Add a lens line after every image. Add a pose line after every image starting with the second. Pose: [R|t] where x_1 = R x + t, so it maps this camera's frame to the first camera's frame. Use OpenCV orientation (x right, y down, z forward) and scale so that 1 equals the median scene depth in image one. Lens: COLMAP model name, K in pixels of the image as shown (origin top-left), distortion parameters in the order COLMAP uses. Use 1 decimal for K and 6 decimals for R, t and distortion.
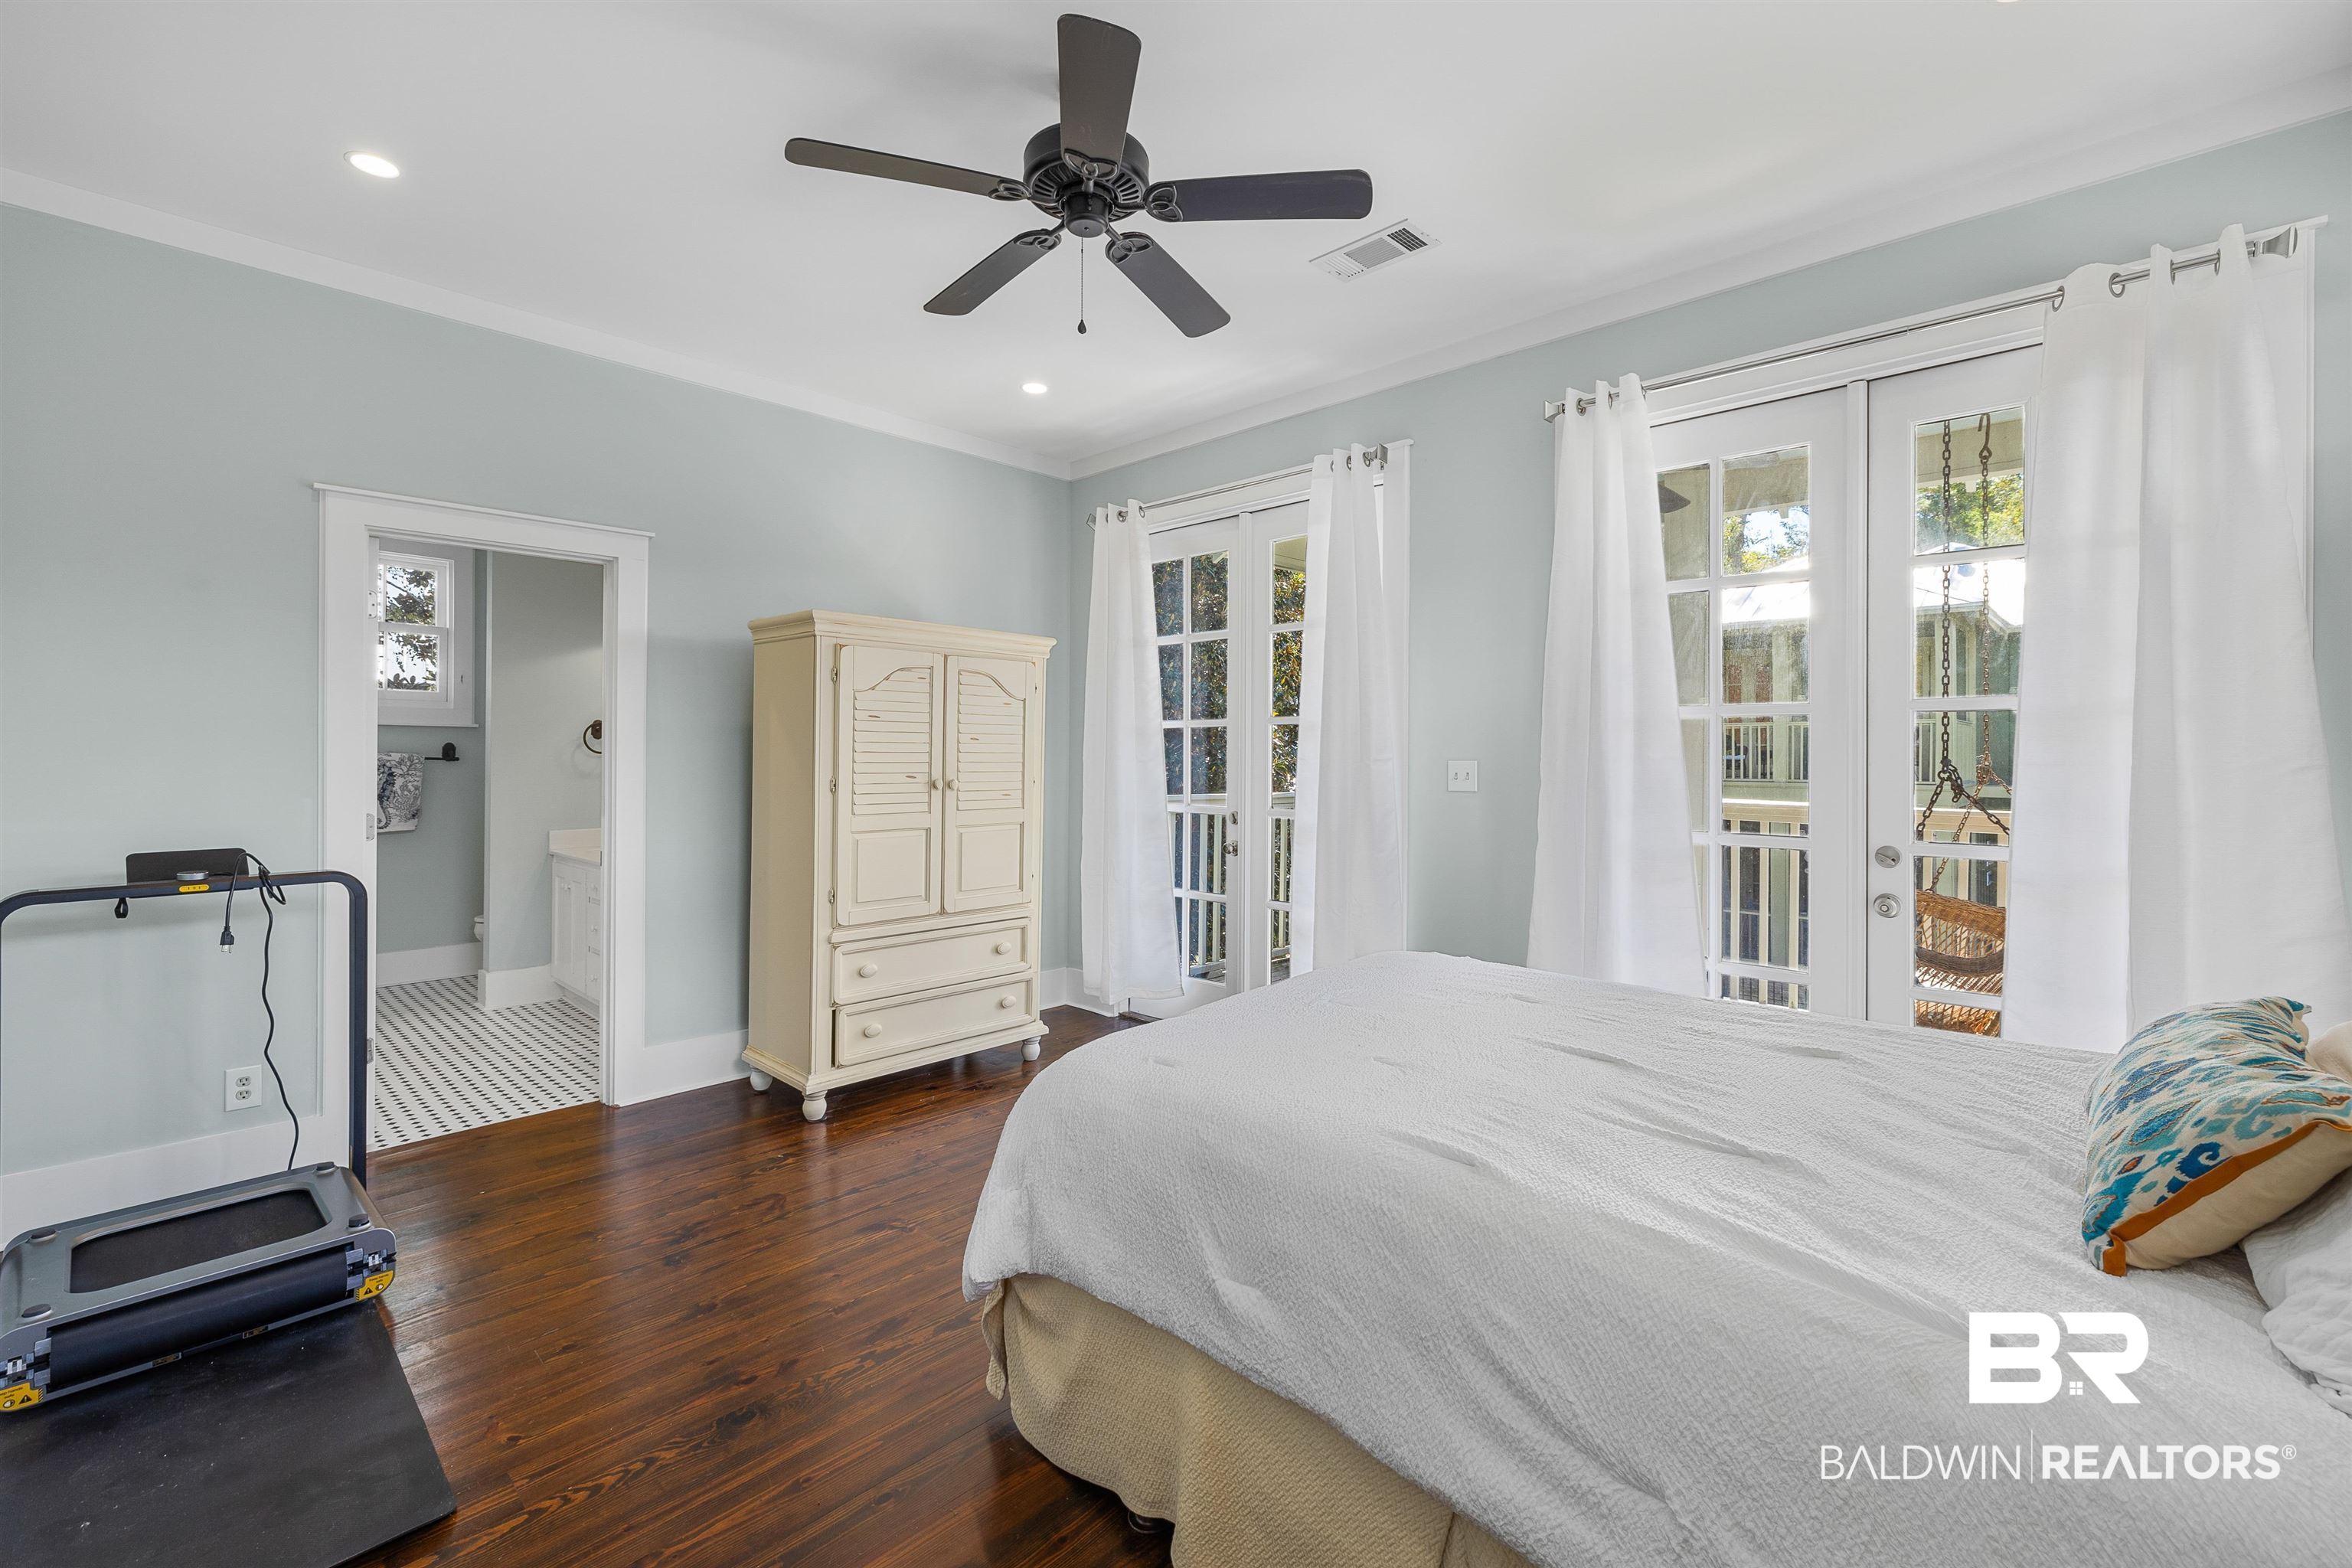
lens RADIAL K [[982.9, 0, 1184.7], [0, 982.9, 774.0], [0, 0, 1]] dist [0.003675, 0.000303]
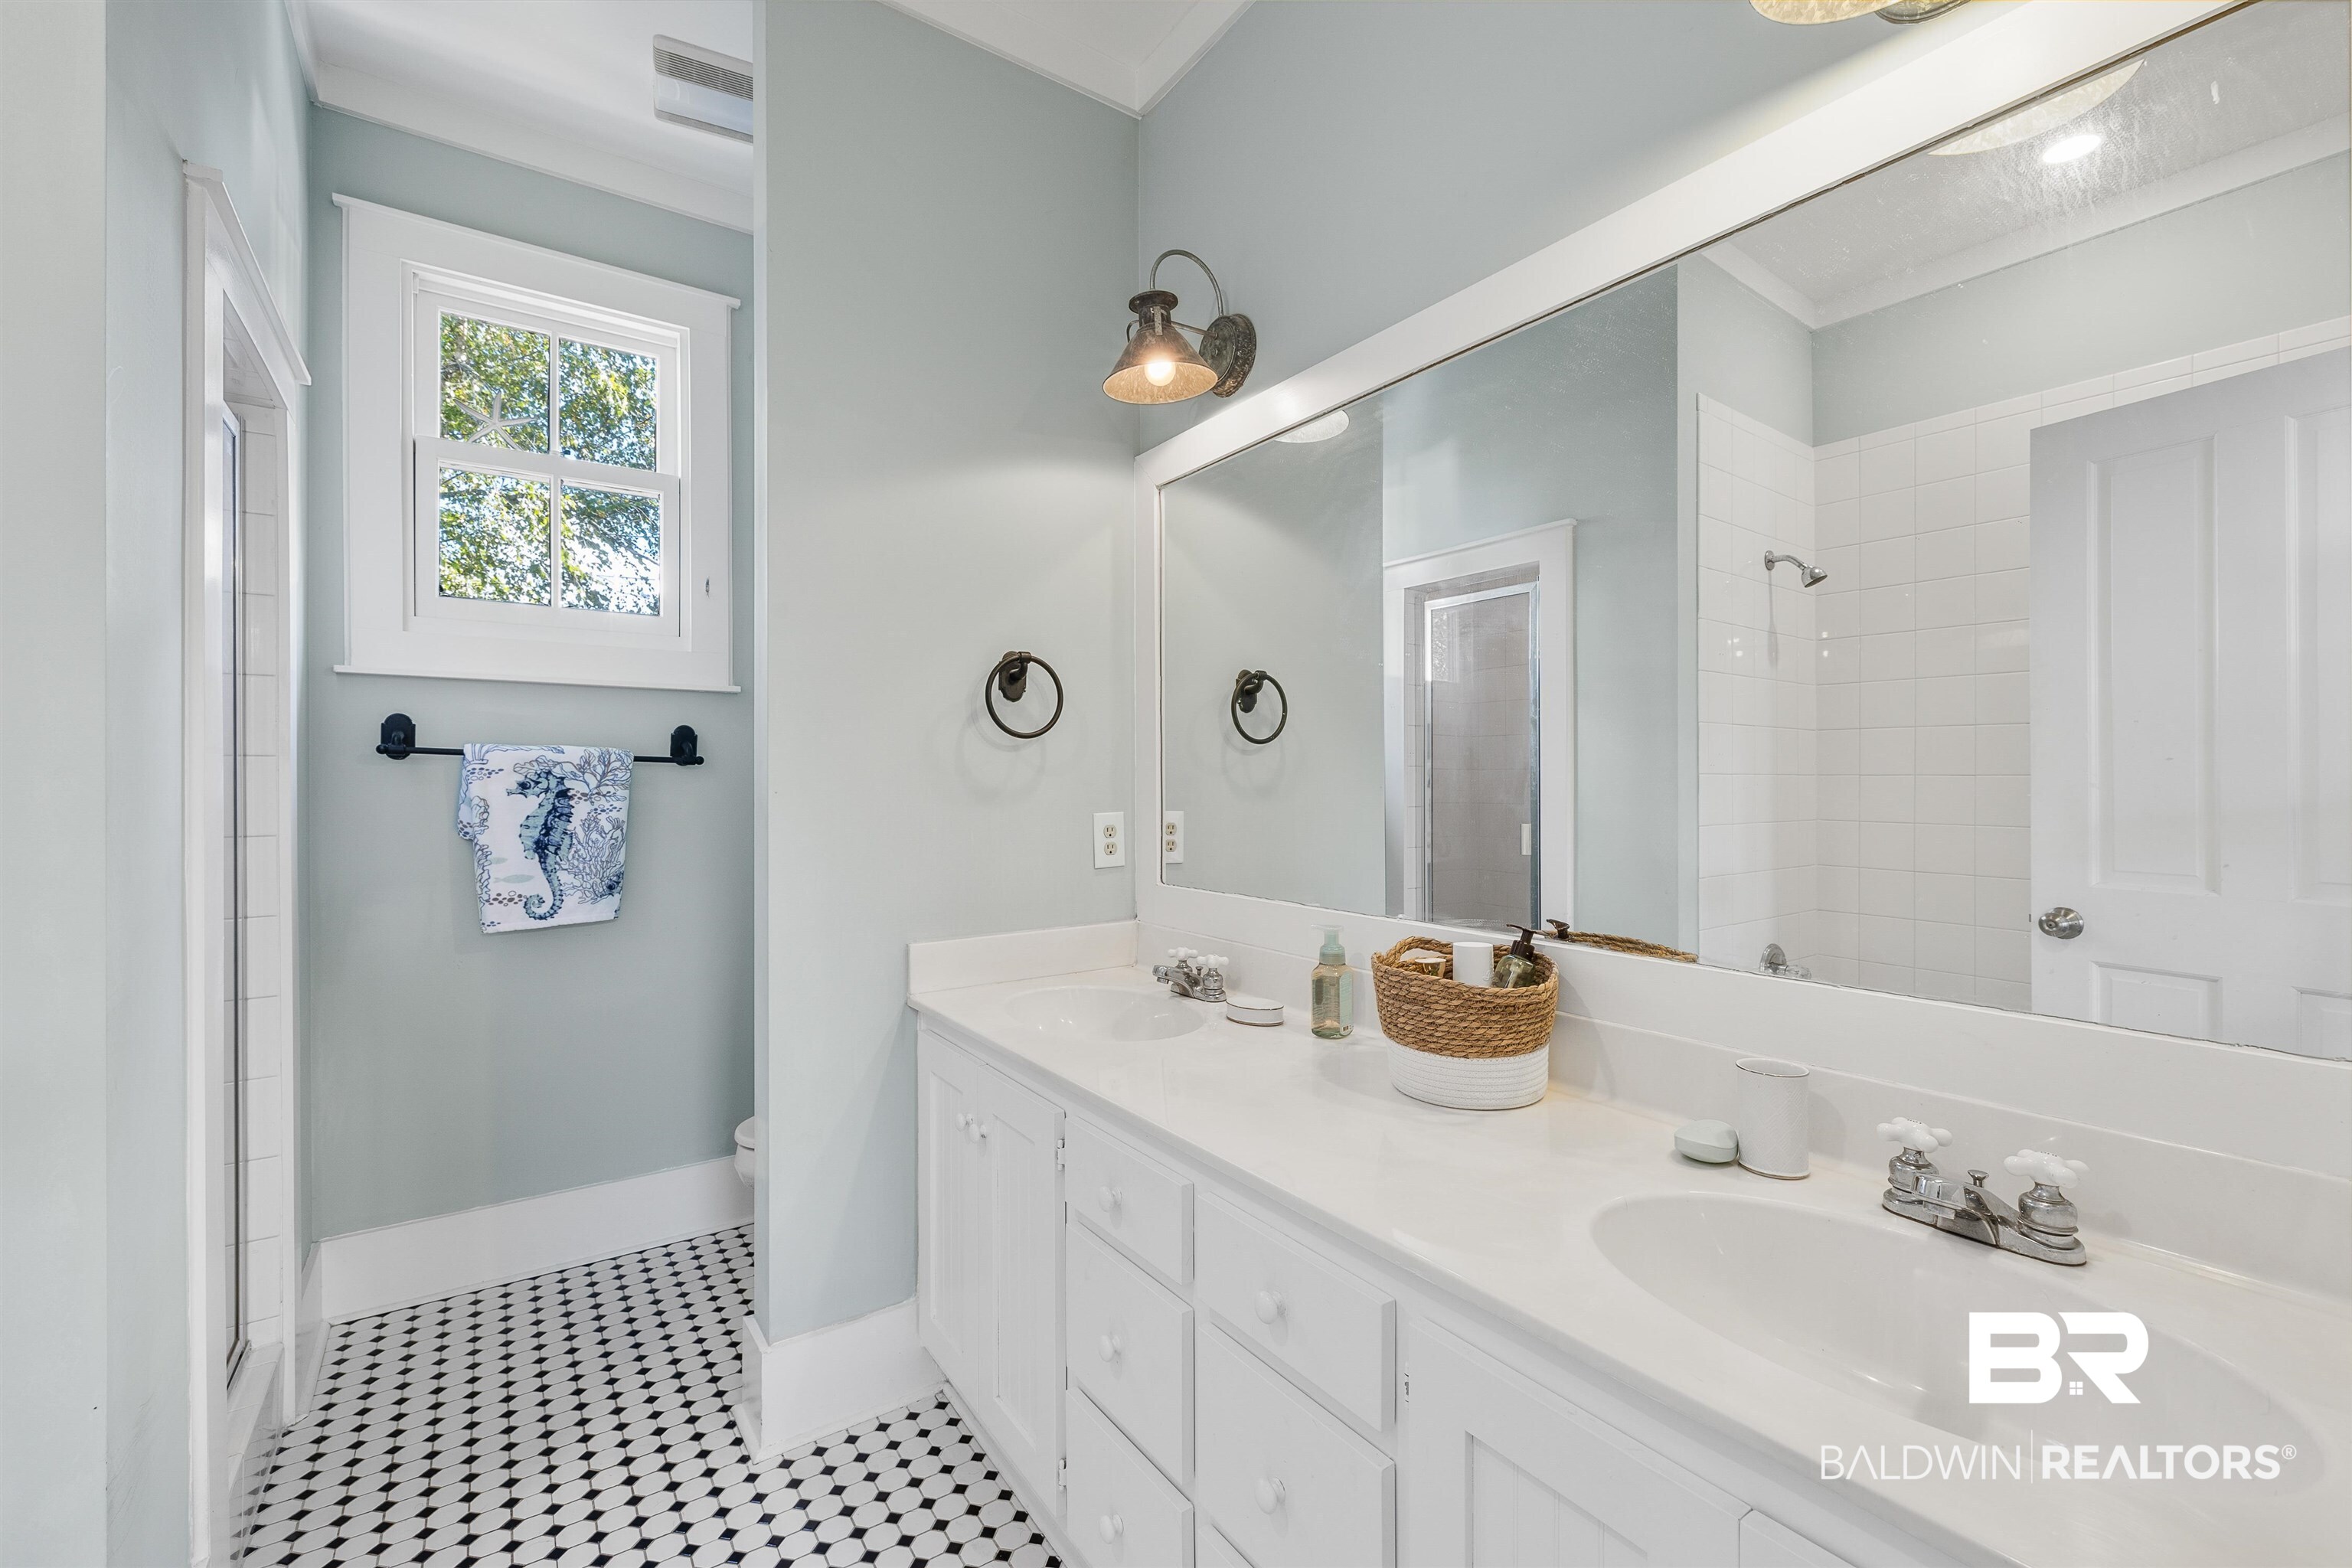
lens RADIAL K [[982.9, 0, 1169.8], [0, 982.9, 781.9], [0, 0, 1]] dist [0.003675, 0.000303]
pose [[0.979103, -0.002774, -0.203347, -0.451823], [0.001290, 0.999972, -0.007428, -0.001449], [0.203362, 0.007010, 0.979078, 0.624614]]
